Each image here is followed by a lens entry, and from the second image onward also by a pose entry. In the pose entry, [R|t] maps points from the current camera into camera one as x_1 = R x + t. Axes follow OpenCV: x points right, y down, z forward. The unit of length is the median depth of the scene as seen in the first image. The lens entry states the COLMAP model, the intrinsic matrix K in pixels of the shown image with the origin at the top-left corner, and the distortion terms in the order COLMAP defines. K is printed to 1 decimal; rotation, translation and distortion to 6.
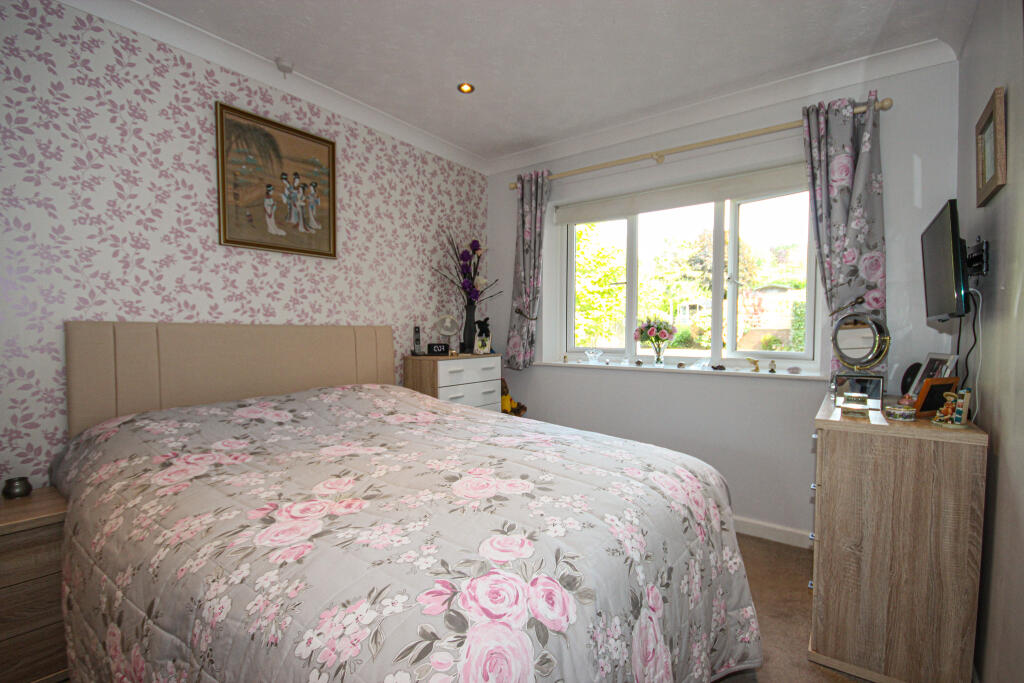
lens RADIAL K [[468.5, 0, 518.2], [0, 468.5, 350.3], [0, 0, 1]] dist [0.000964, -0.000594]
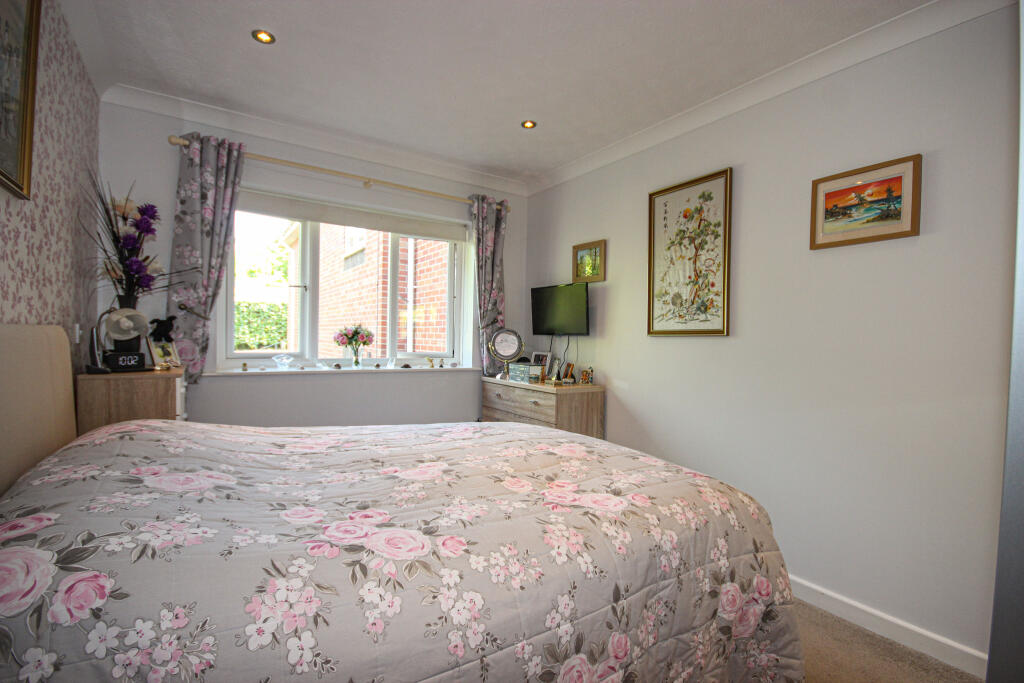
lens RADIAL K [[468.5, 0, 518.2], [0, 468.5, 350.3], [0, 0, 1]] dist [0.000964, -0.000594]
pose [[0.346951, -0.022307, 0.937618, -0.796244], [0.015764, 0.999715, 0.017951, -0.028742], [-0.937751, 0.008552, 0.347203, 0.338180]]
